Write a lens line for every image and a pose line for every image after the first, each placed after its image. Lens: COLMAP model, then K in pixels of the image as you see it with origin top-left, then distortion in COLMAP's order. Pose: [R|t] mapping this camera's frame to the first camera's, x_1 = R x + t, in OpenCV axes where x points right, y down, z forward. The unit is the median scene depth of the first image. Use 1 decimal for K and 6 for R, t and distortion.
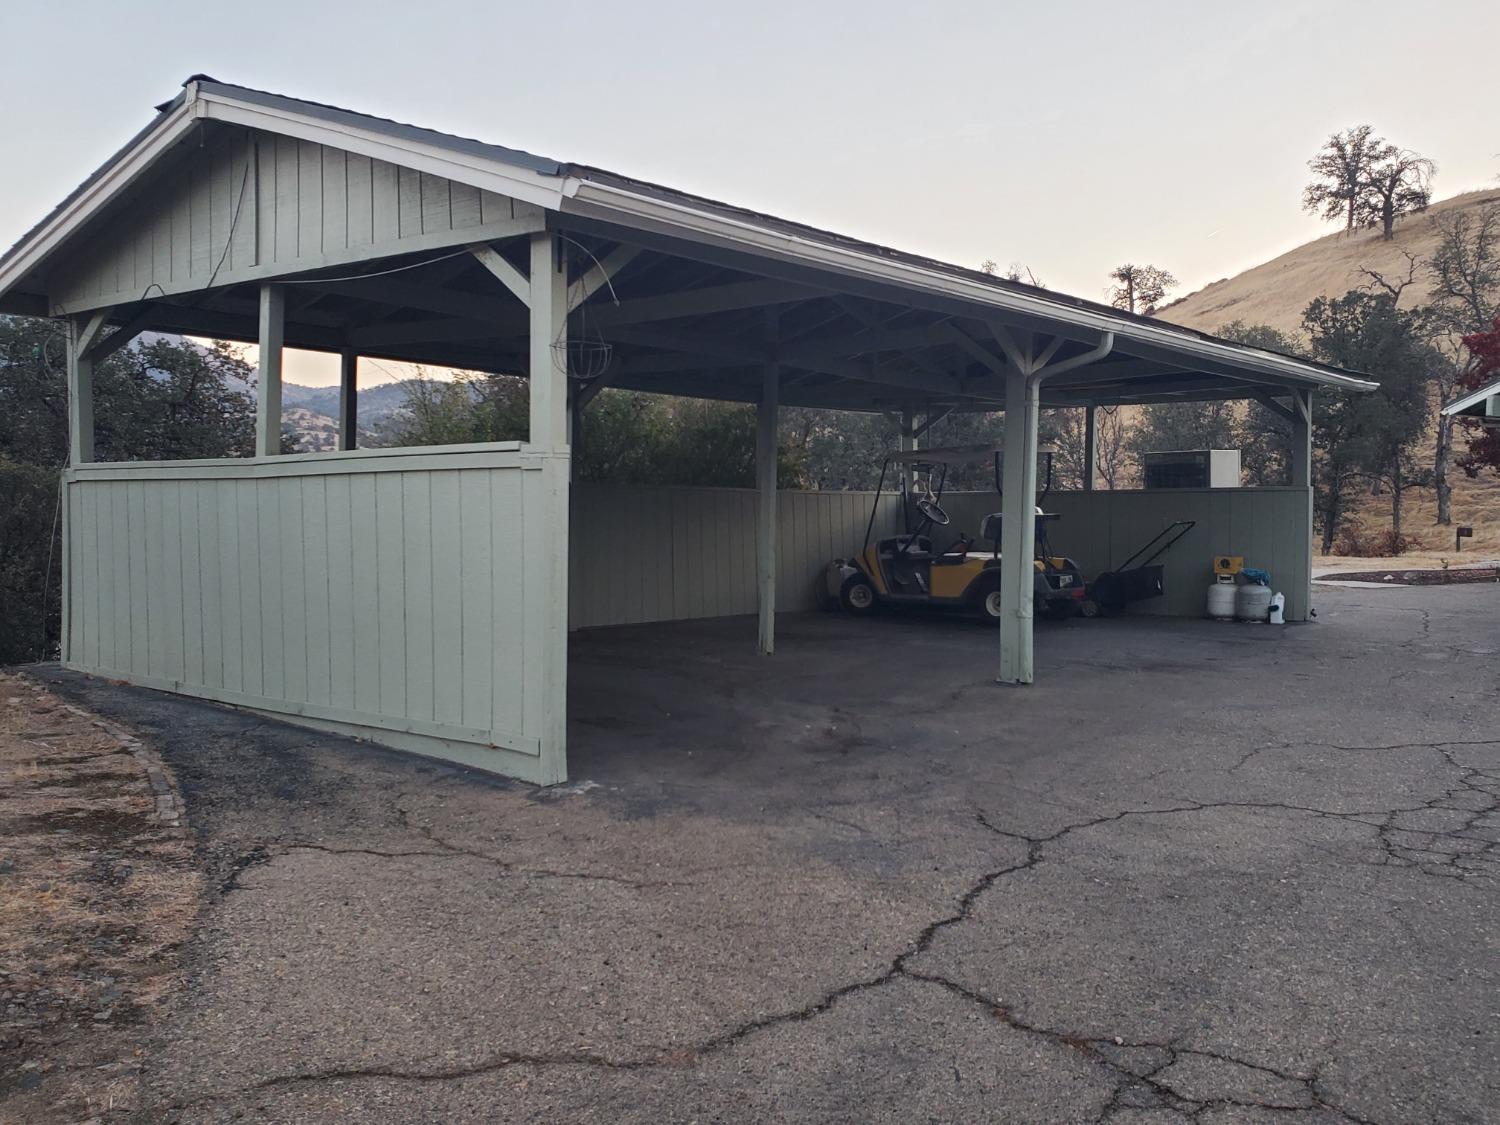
lens RADIAL K [[1362.4, 0, 743.9], [0, 1362.4, 546.5], [0, 0, 1]] dist [0.002897, 0.029162]
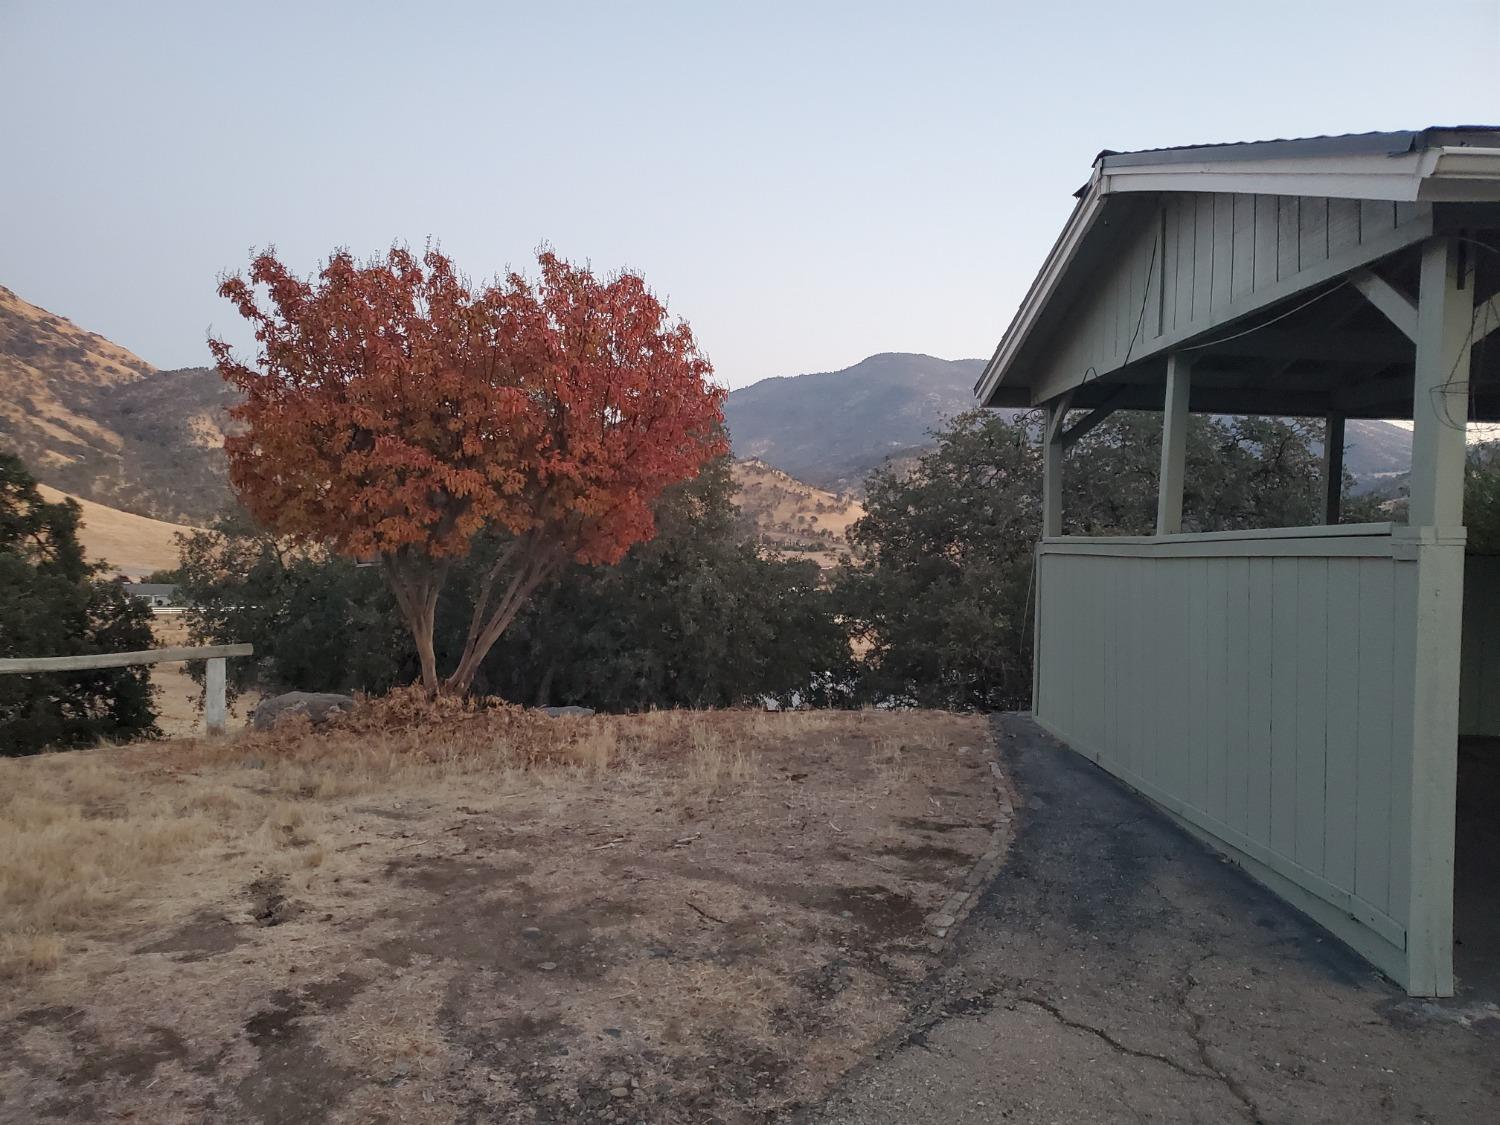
lens RADIAL K [[1162.2, 0, 750.0], [0, 1162.2, 562.5], [0, 0, 1]] dist [0.036877, 0.001032]
pose [[0.660643, 0.015383, -0.750543, 0.084122], [-0.033647, 0.999392, -0.009133, -0.035378], [0.749946, 0.031287, 0.660759, 0.290676]]
